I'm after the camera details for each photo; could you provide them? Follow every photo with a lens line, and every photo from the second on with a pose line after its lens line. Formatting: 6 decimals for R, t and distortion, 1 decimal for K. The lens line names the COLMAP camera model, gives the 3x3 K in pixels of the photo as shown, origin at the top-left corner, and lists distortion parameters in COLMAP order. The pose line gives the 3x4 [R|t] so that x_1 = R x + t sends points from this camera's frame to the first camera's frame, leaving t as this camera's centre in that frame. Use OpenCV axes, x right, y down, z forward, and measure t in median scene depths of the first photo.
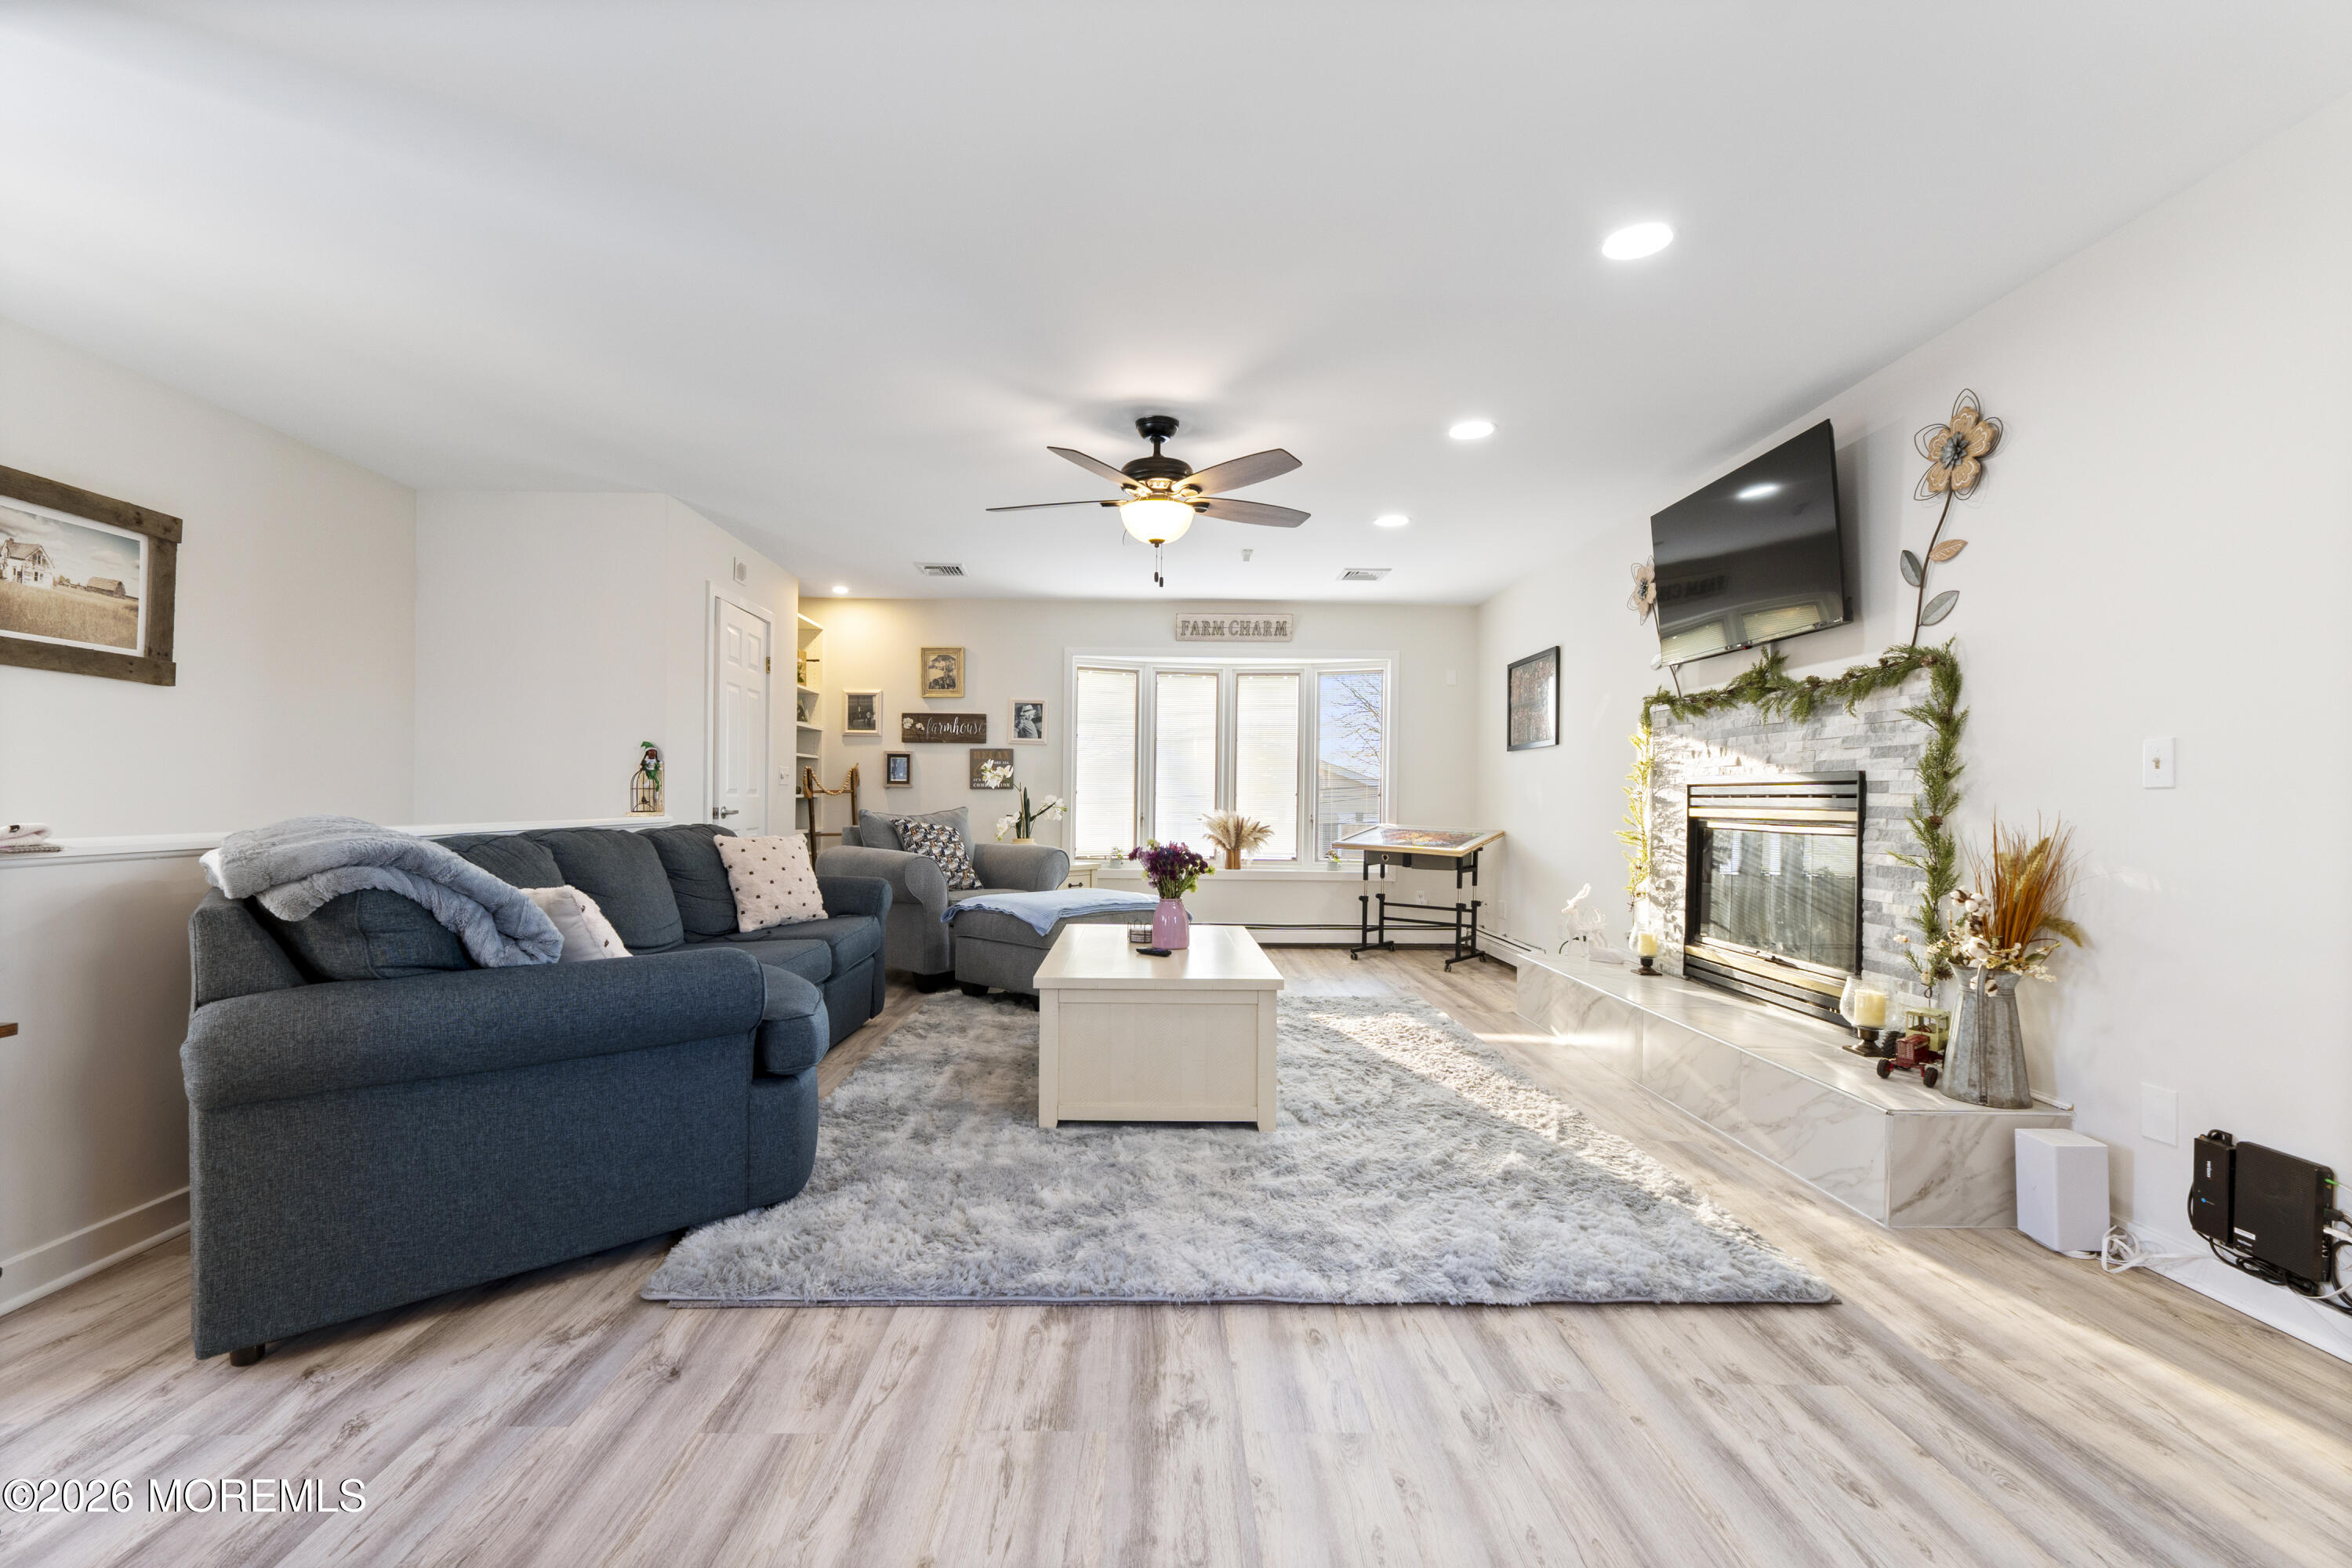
lens RADIAL K [[997.9, 0, 1156.8], [0, 997.9, 784.7], [0, 0, 1]] dist [0.001690, -0.000097]
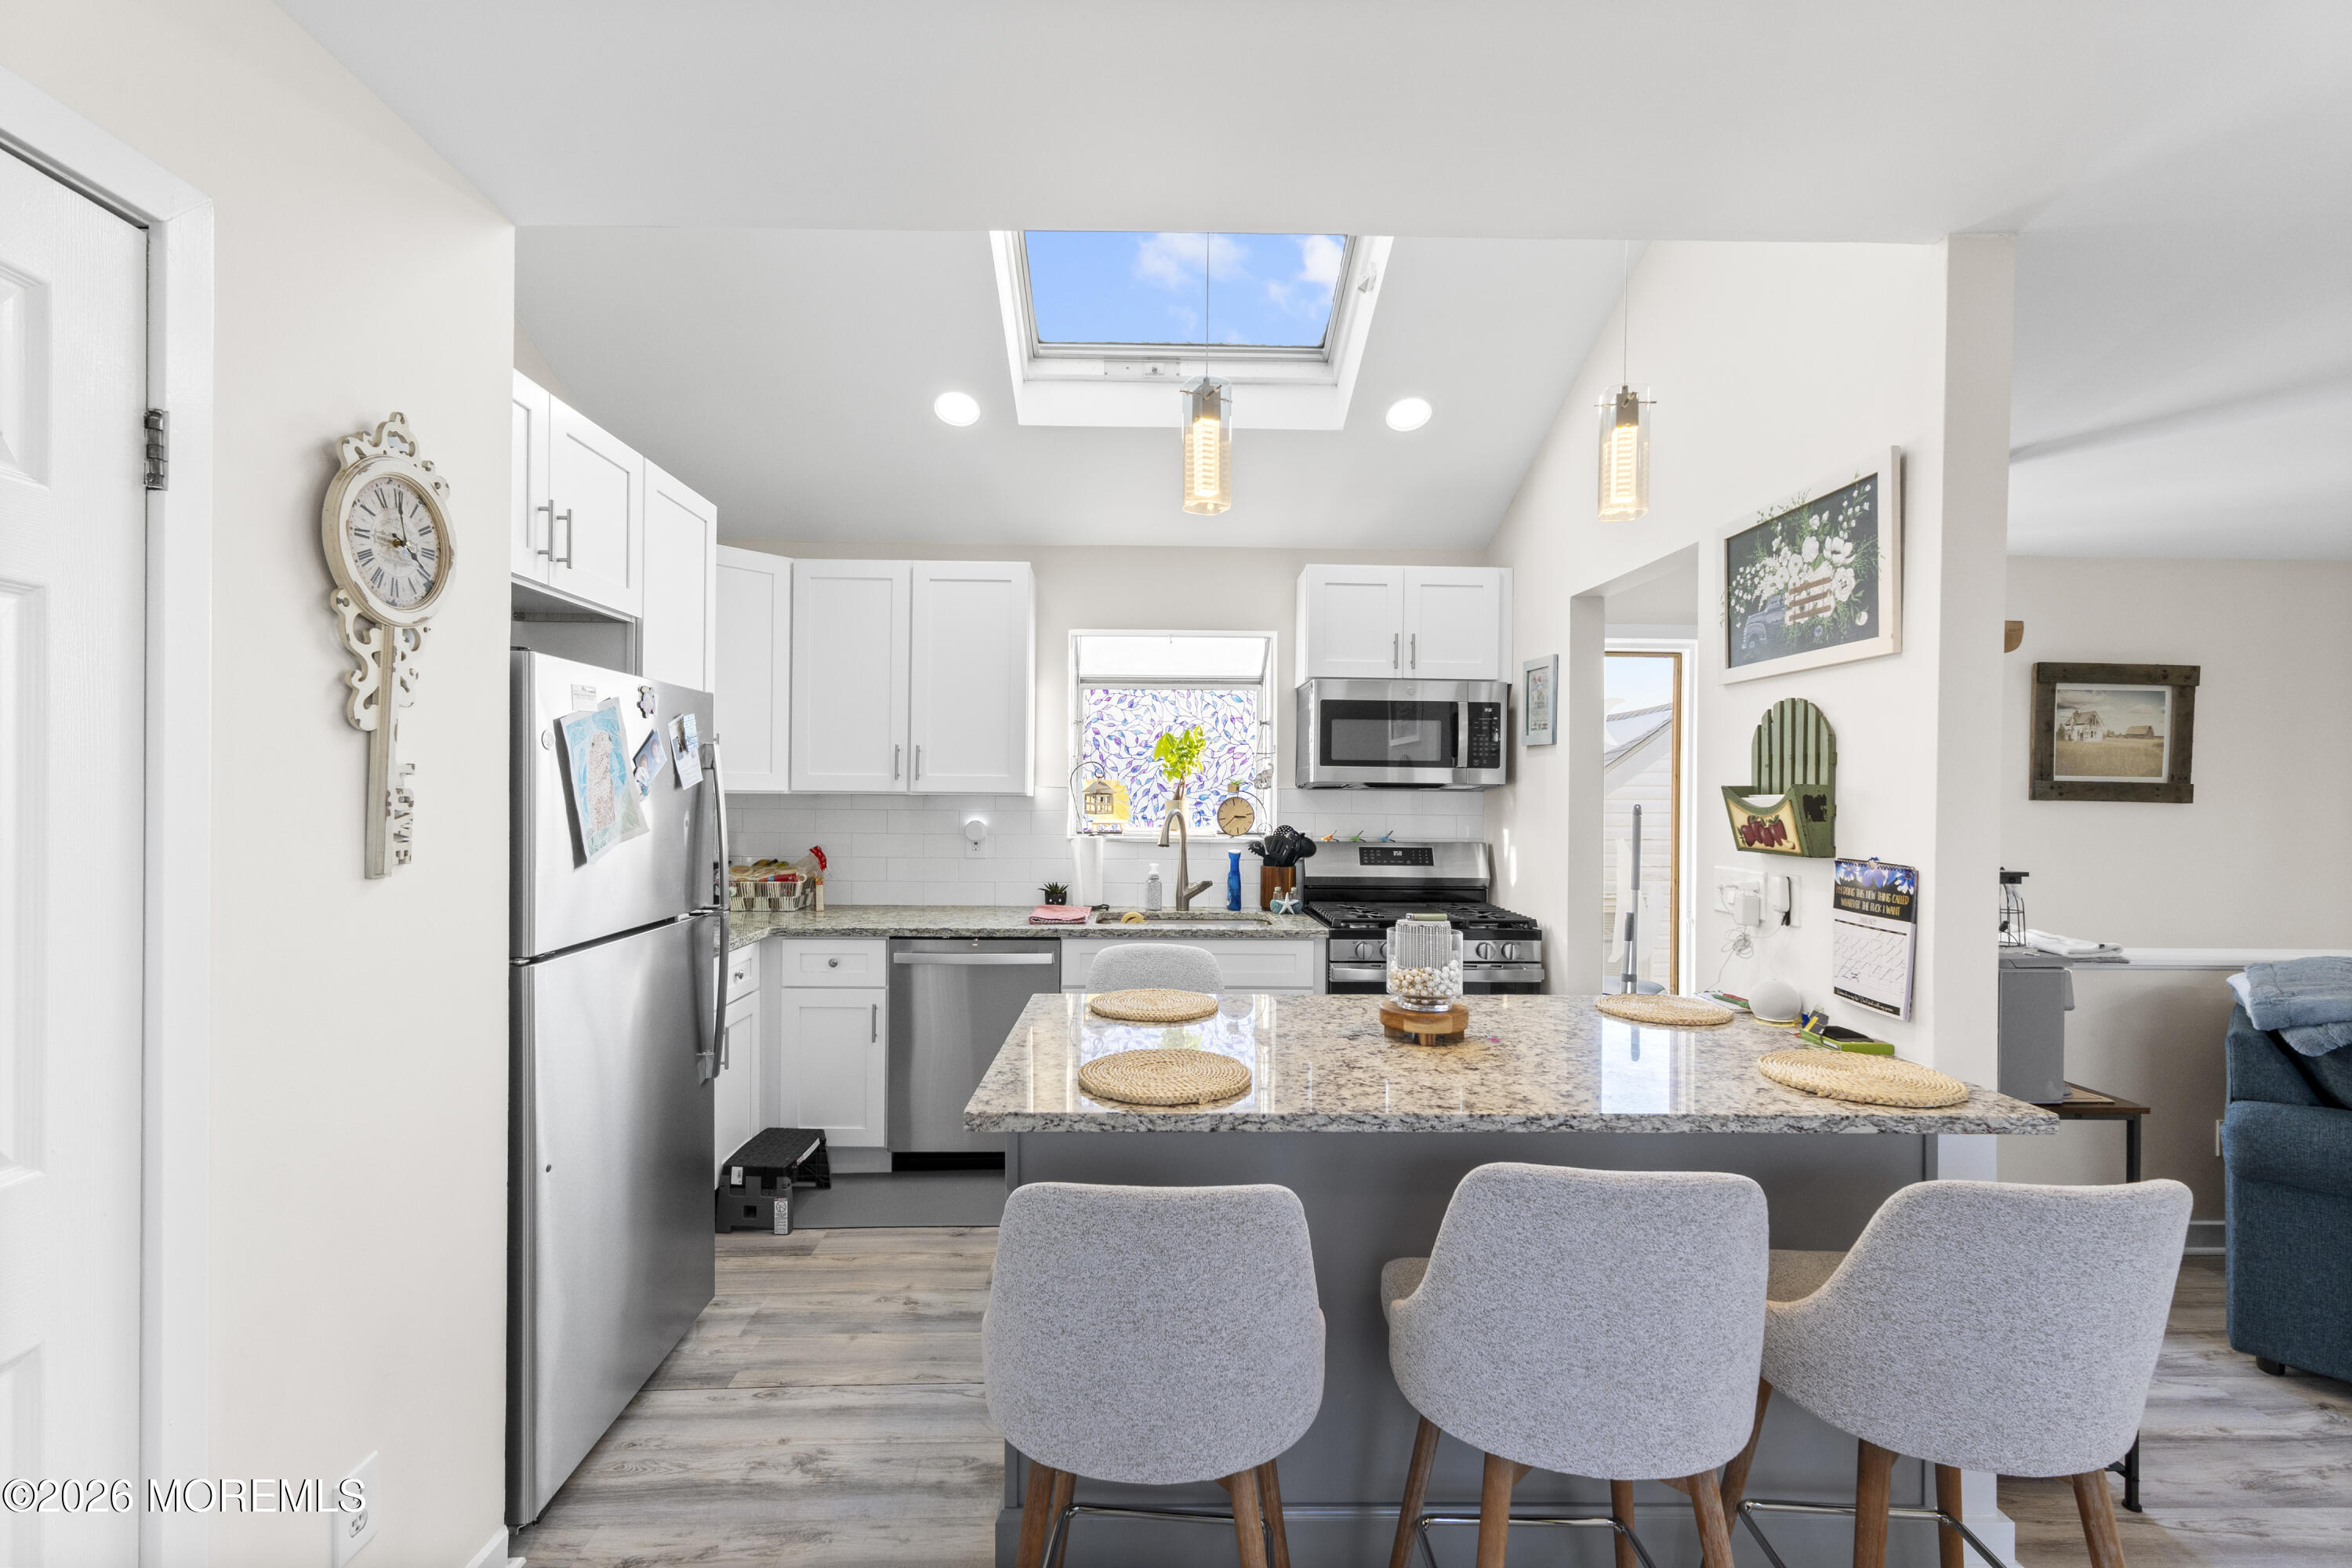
lens RADIAL K [[997.9, 0, 1159.7], [0, 997.9, 794.4], [0, 0, 1]] dist [0.001690, -0.000097]
pose [[0.008835, -0.003093, -0.999956, 0.441130], [-0.007557, 0.999966, -0.003160, -0.193022], [0.999932, 0.007585, 0.008812, -0.529999]]
